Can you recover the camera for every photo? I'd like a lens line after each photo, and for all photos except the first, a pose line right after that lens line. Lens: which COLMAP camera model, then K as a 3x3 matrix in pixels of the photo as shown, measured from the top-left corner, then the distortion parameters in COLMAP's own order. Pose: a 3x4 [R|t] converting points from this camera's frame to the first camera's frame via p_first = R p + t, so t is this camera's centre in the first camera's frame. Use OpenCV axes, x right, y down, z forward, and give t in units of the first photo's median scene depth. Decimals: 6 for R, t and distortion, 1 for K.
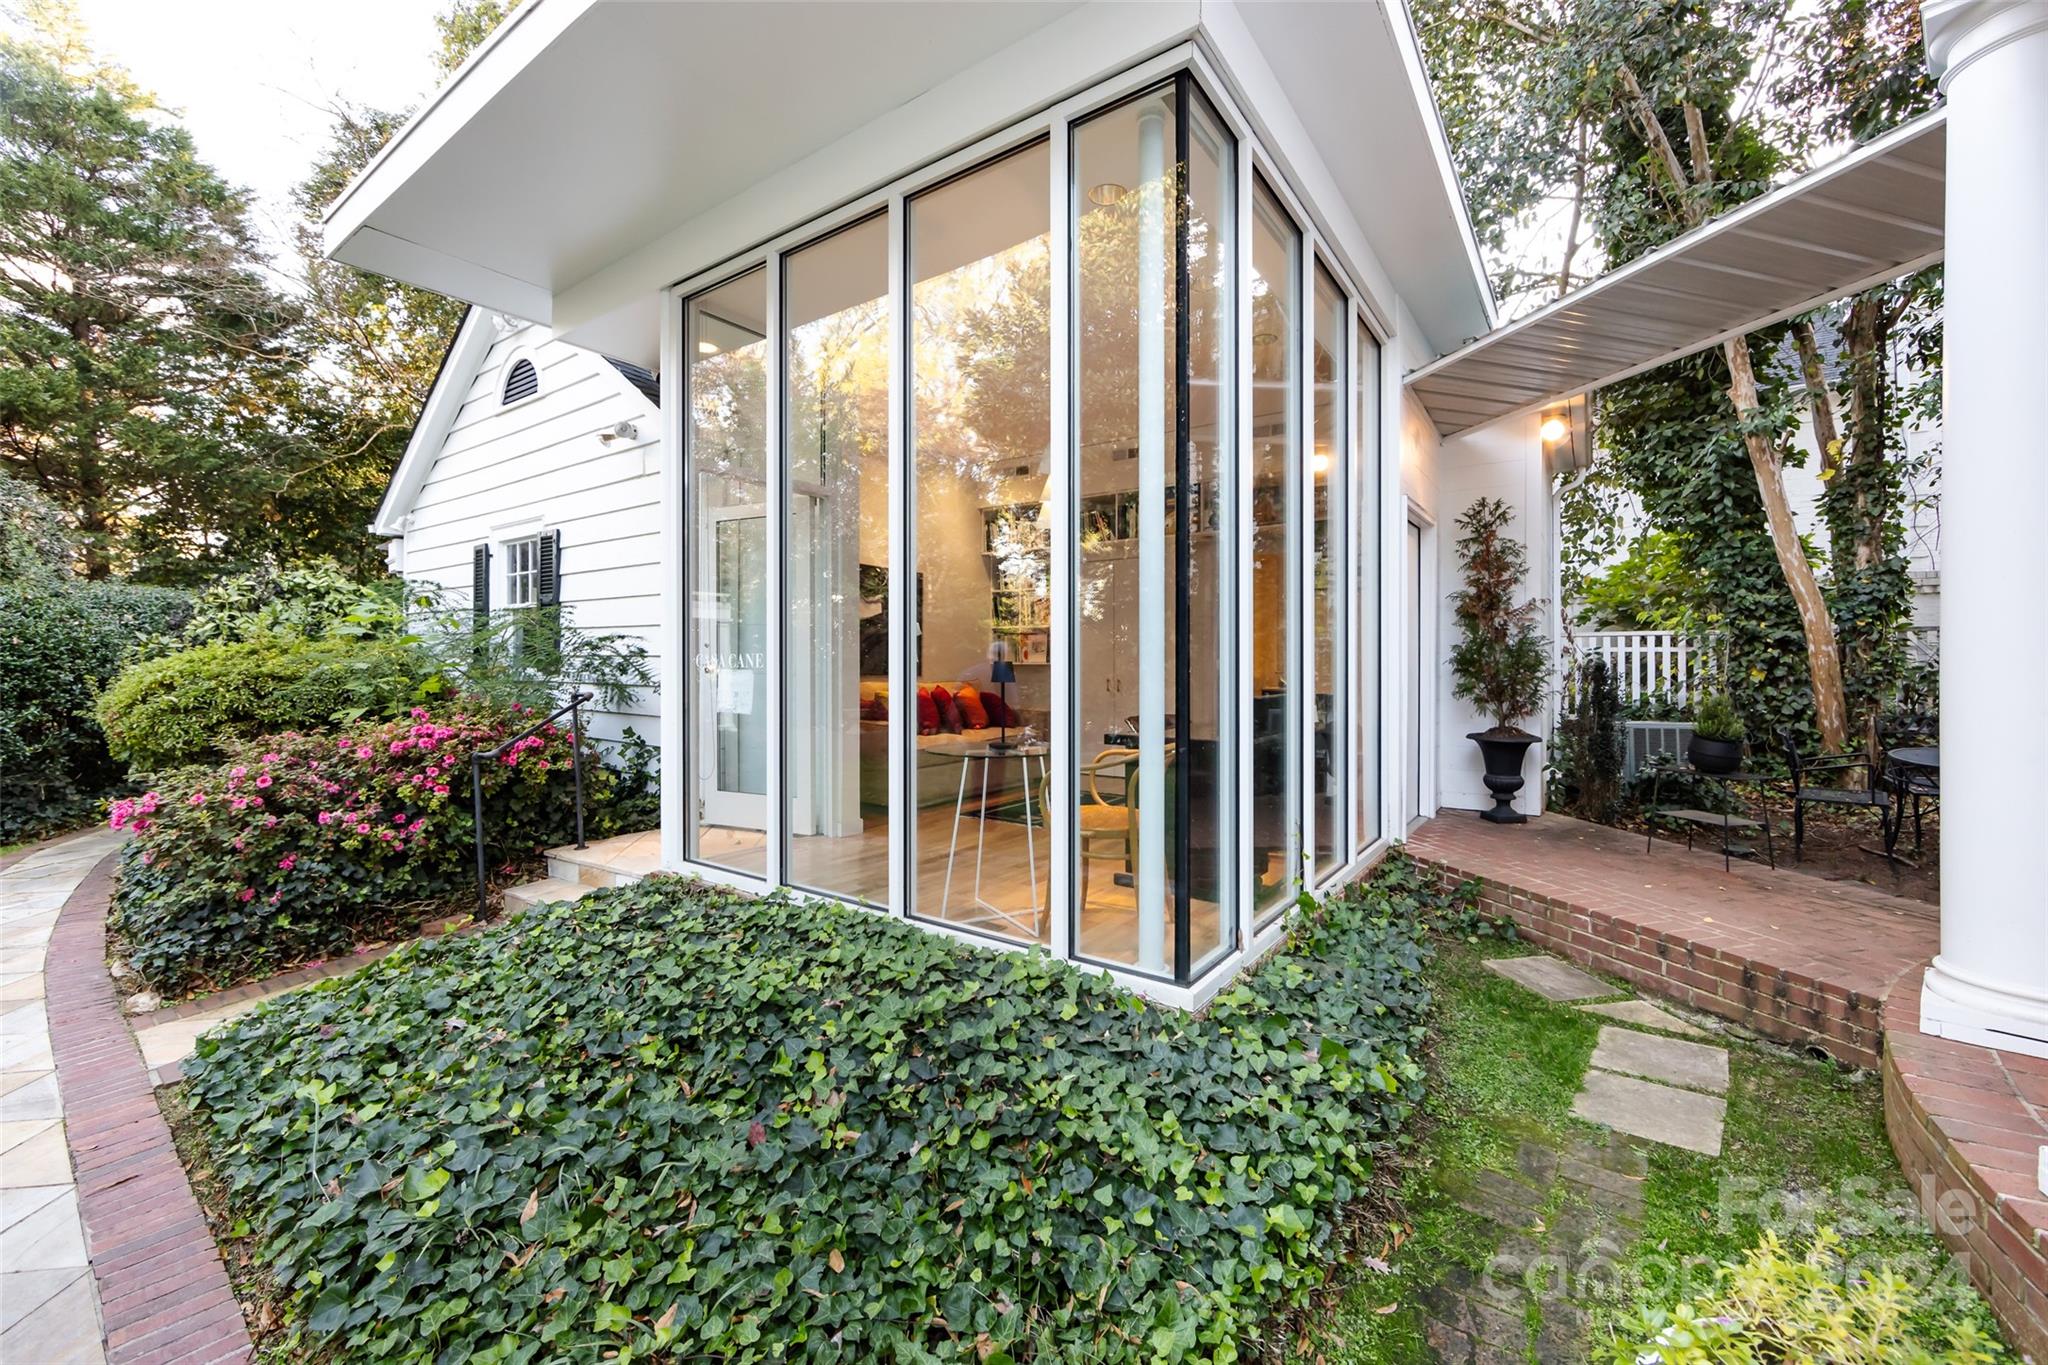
lens RADIAL K [[817.5, 0, 1019.3], [0, 817.5, 671.2], [0, 0, 1]] dist [-0.001414, -0.000581]
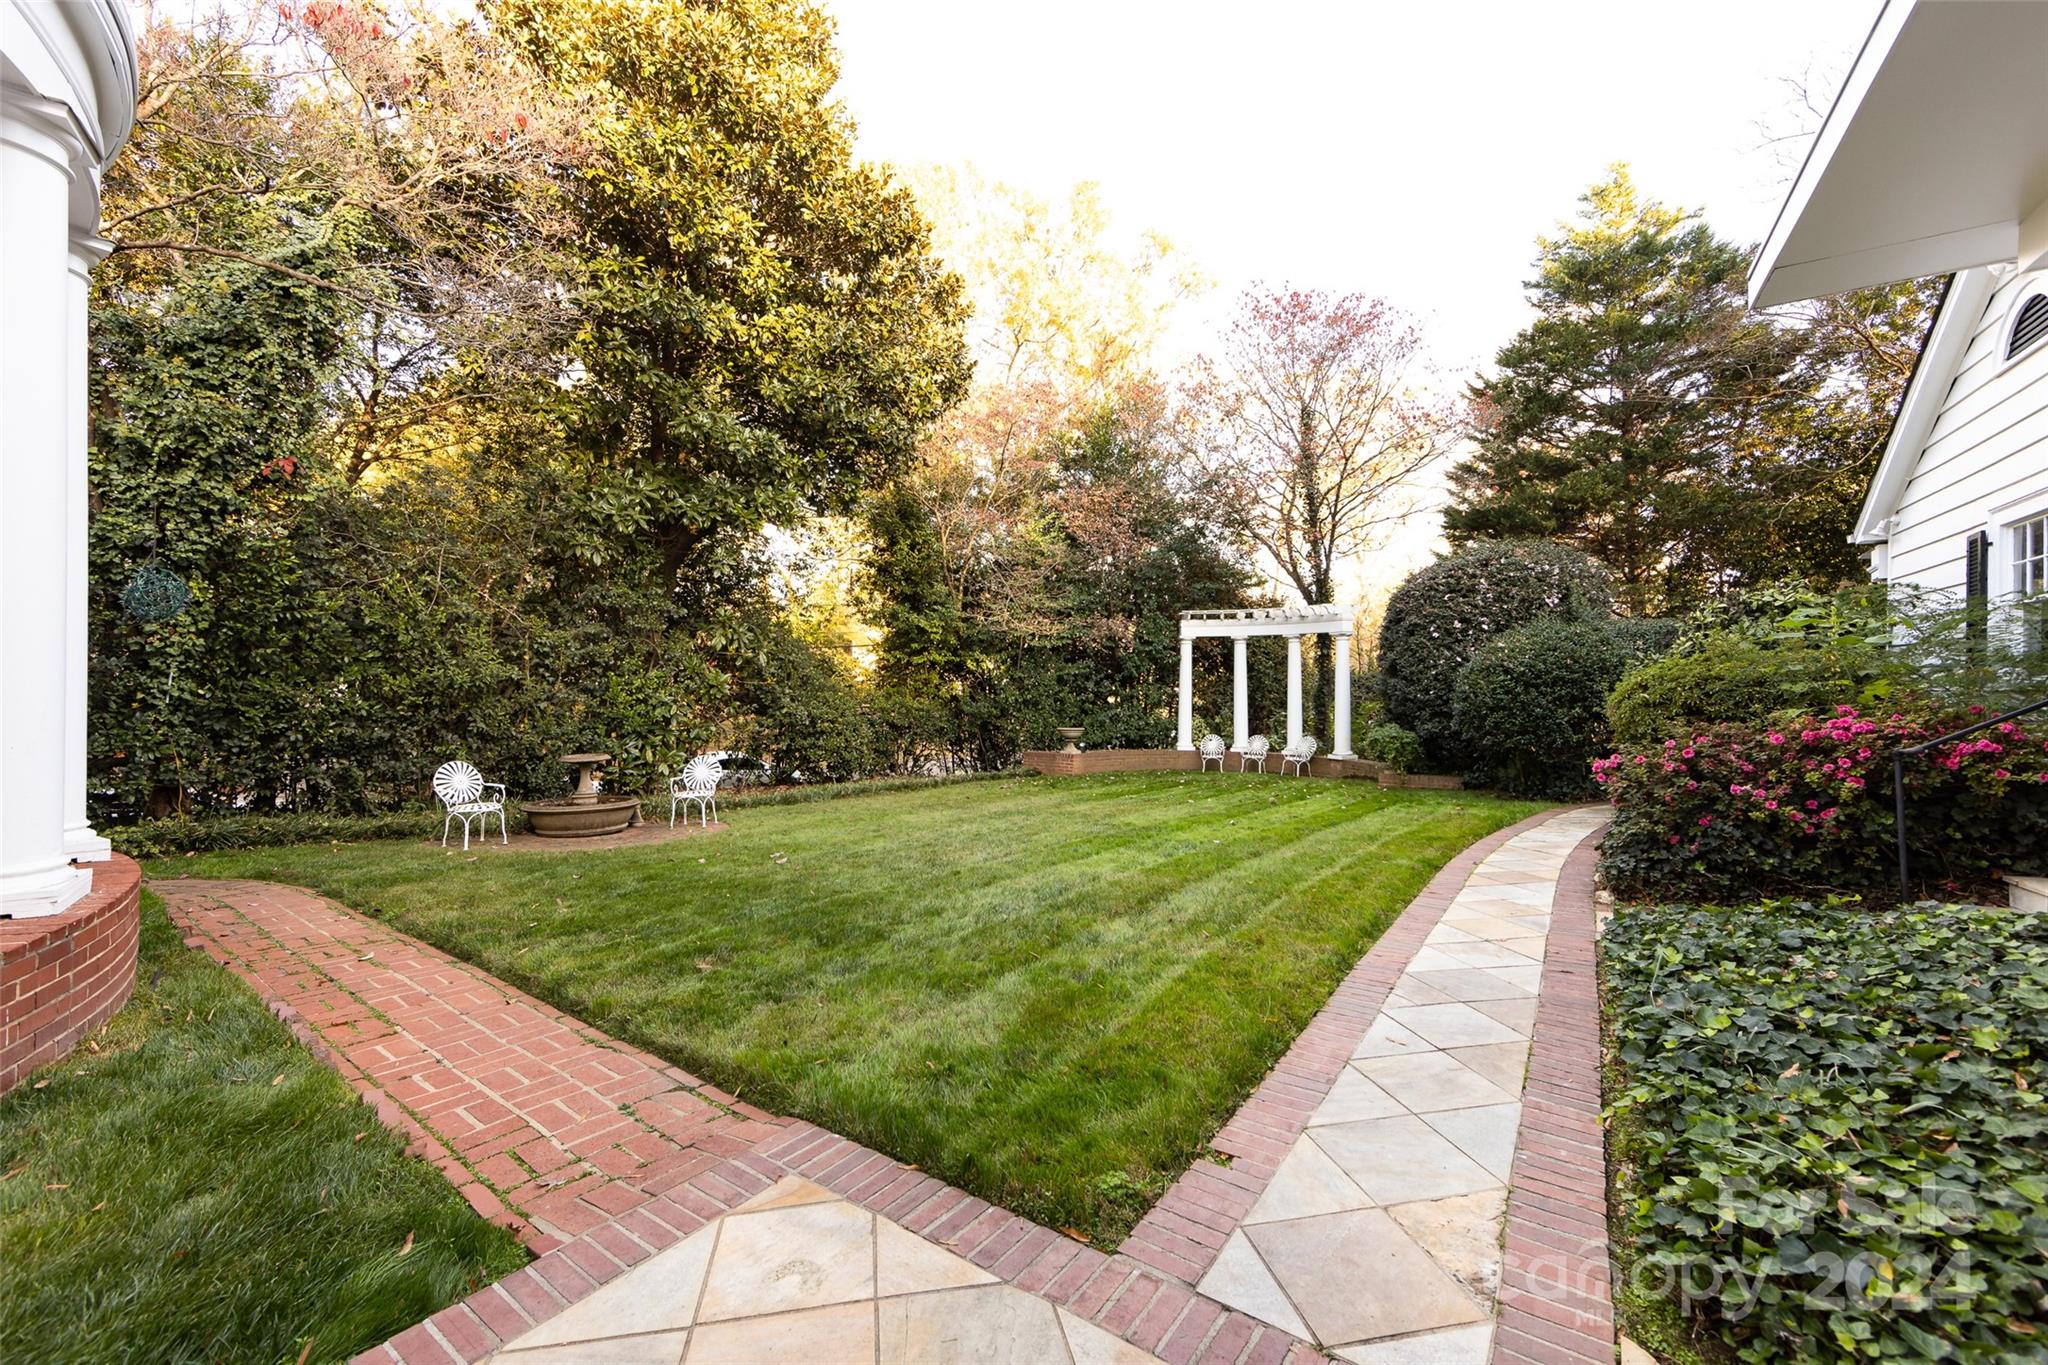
lens RADIAL K [[817.5, 0, 1024.9], [0, 817.5, 685.9], [0, 0, 1]] dist [-0.001414, -0.000581]
pose [[0.066858, -0.007449, -0.997735, 0.193656], [-0.015662, 0.999841, -0.008514, 0.042923], [0.997640, 0.016196, 0.066730, -0.077849]]
